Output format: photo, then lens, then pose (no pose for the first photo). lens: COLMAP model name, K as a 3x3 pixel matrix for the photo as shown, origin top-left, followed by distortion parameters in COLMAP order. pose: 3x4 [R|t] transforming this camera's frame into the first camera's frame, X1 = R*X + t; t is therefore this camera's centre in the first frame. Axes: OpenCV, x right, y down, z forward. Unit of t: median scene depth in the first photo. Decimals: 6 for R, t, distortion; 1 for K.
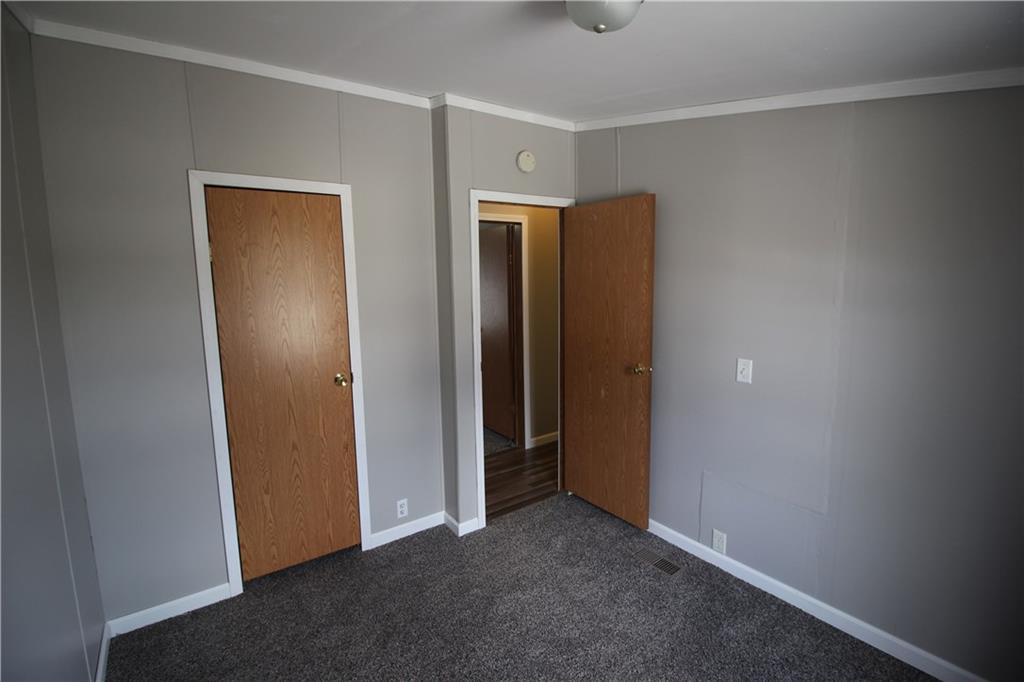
lens RADIAL K [[473.2, 0, 514.3], [0, 473.2, 329.4], [0, 0, 1]] dist [0.000645, -0.013269]
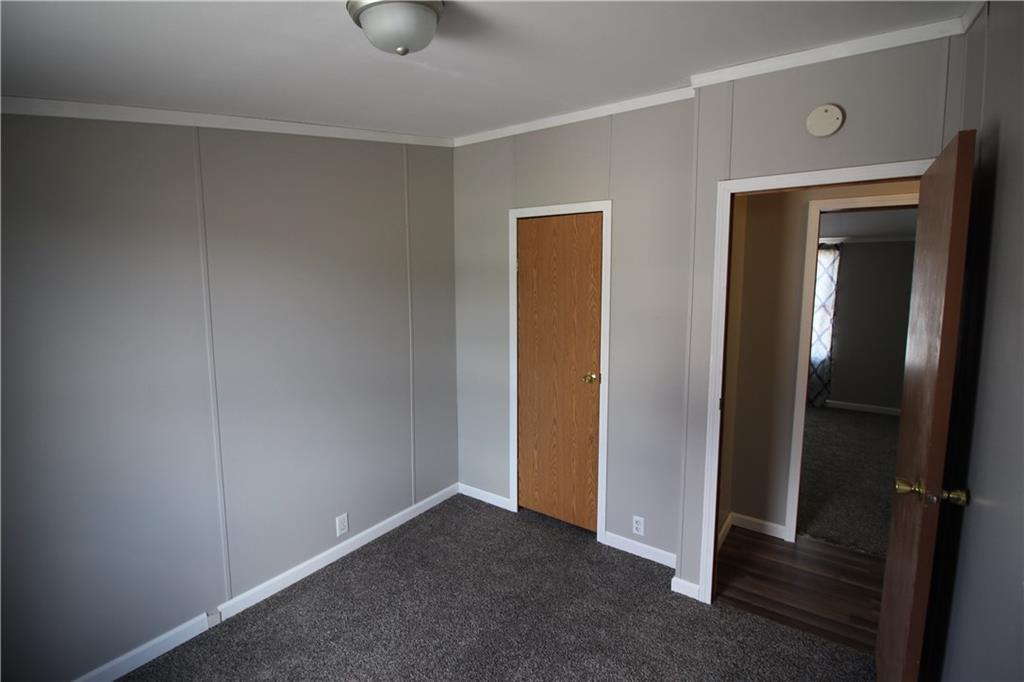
lens RADIAL K [[473.2, 0, 514.3], [0, 473.2, 329.4], [0, 0, 1]] dist [0.000645, -0.013269]
pose [[0.332871, 0.118788, -0.935461, 0.590806], [-0.125358, 0.988803, 0.080954, -0.071738], [0.934603, 0.090320, 0.344035, 0.432630]]
